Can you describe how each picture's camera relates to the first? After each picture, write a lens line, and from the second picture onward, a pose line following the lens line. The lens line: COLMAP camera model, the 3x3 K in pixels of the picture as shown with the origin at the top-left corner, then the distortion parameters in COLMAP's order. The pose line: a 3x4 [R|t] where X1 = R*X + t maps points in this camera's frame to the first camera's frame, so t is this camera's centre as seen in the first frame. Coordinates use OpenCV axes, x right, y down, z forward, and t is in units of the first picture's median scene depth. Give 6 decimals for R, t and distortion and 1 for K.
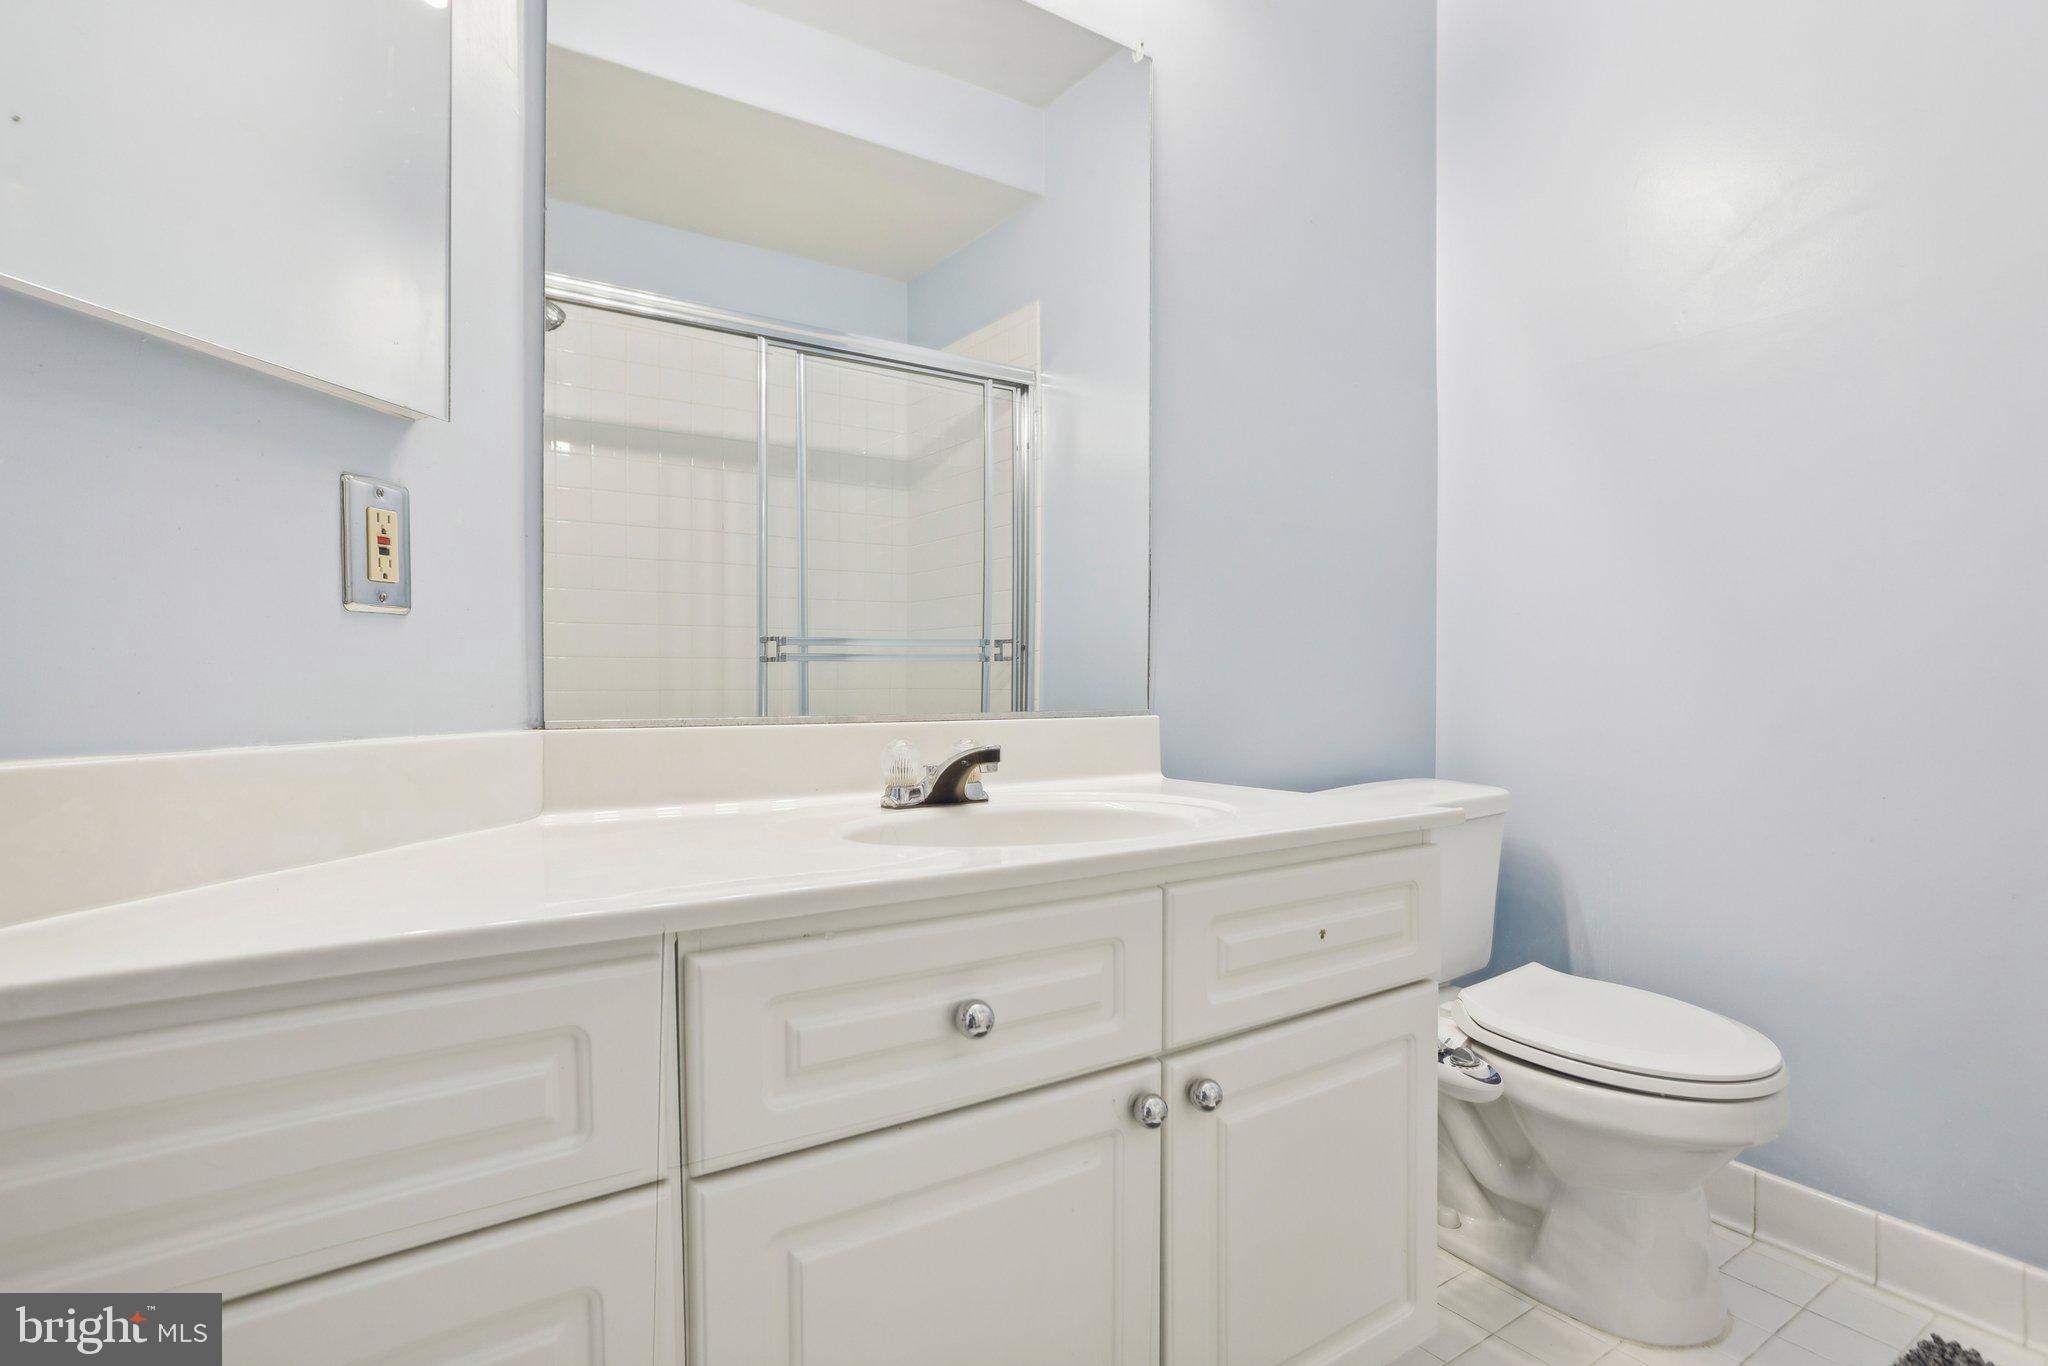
lens RADIAL K [[1023.9, 0, 1002.3], [0, 1023.9, 669.1], [0, 0, 1]] dist [-0.071296, 0.038402]
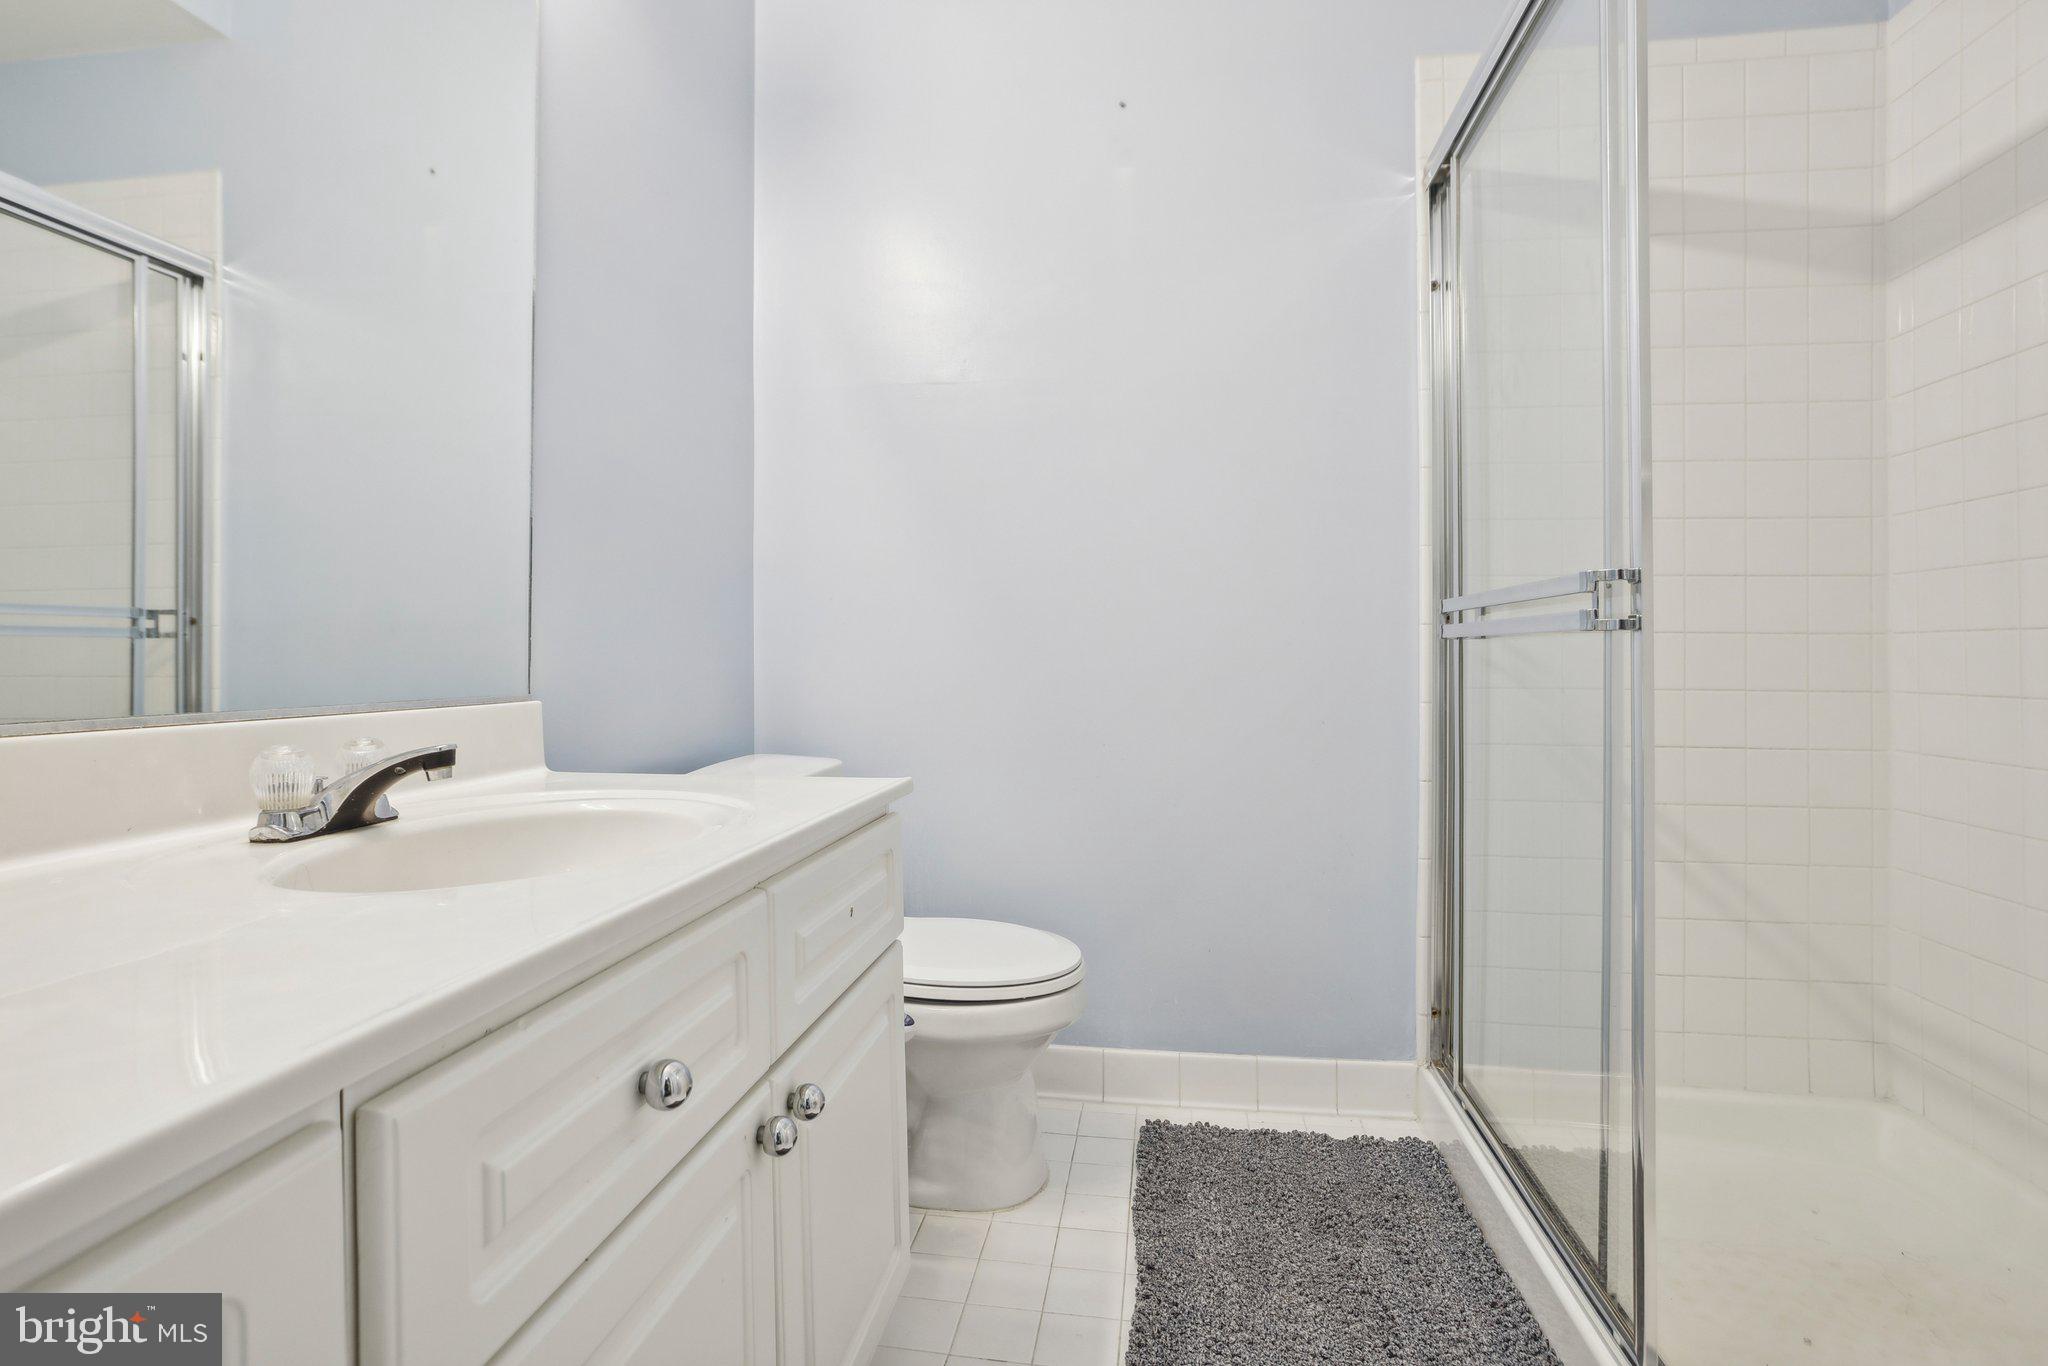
lens RADIAL K [[1000.7, 0, 1020.8], [0, 1000.7, 646.8], [0, 0, 1]] dist [-0.023052, -0.000088]
pose [[0.694264, 0.007855, 0.719677, -0.175467], [-0.003710, 0.999966, -0.007335, 0.003071], [-0.719711, 0.002422, 0.694270, 0.114040]]
